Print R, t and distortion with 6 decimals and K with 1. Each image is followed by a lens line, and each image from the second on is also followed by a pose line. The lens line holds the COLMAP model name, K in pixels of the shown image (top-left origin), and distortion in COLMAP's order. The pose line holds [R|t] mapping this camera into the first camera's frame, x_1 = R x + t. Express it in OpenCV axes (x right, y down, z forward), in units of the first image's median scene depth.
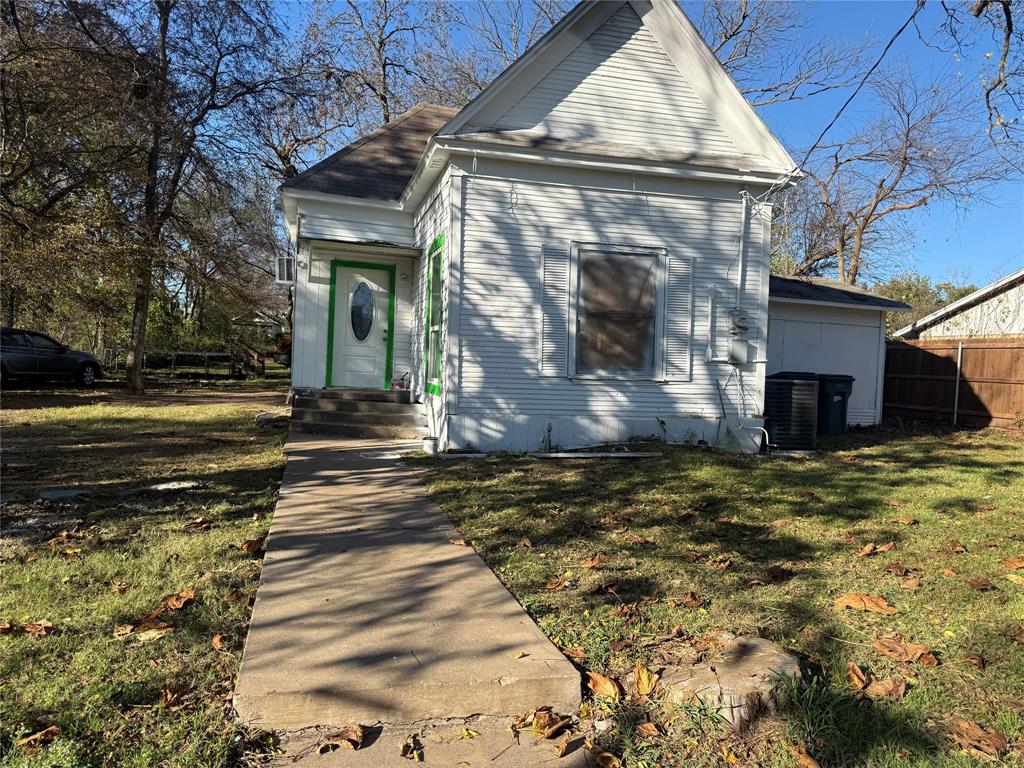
lens RADIAL K [[729.7, 0, 508.1], [0, 729.7, 392.4], [0, 0, 1]] dist [0.049896, -0.053557]
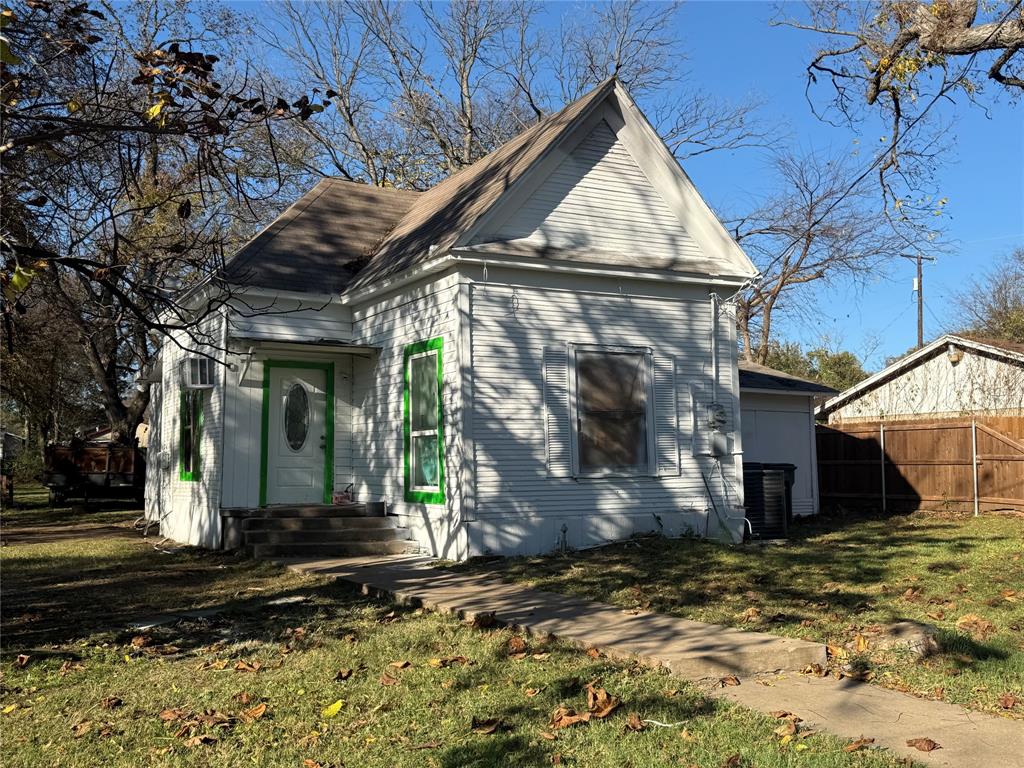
lens RADIAL K [[1042.0, 0, 515.8], [0, 1042.0, 386.3], [0, 0, 1]] dist [0.070853, 0.000000]
pose [[0.965273, -0.029064, 0.259622, -0.357696], [0.058802, 0.992462, -0.107522, 0.004723], [-0.254540, 0.119054, 0.959706, -0.359940]]
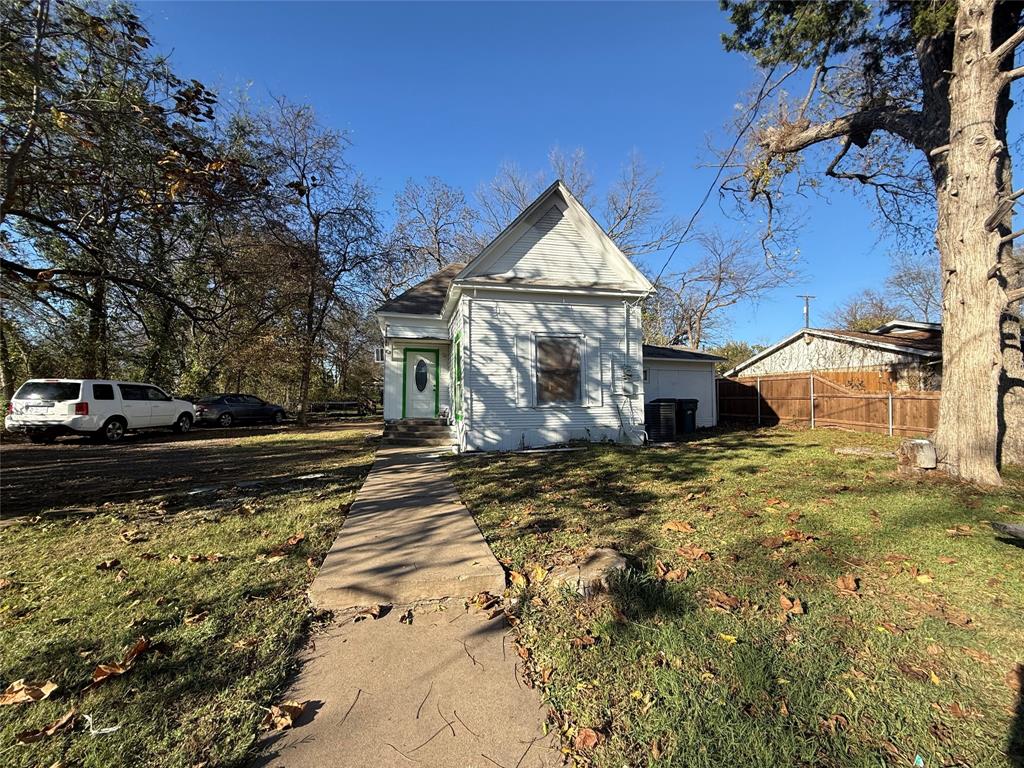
lens RADIAL K [[411.2, 0, 506.3], [0, 411.2, 386.0], [0, 0, 1]] dist [0.003915, 0.001002]
pose [[0.998758, -0.045215, -0.020914, 0.039588], [0.043517, 0.996193, -0.075532, 0.001270], [0.024250, 0.074528, 0.996924, -0.010476]]
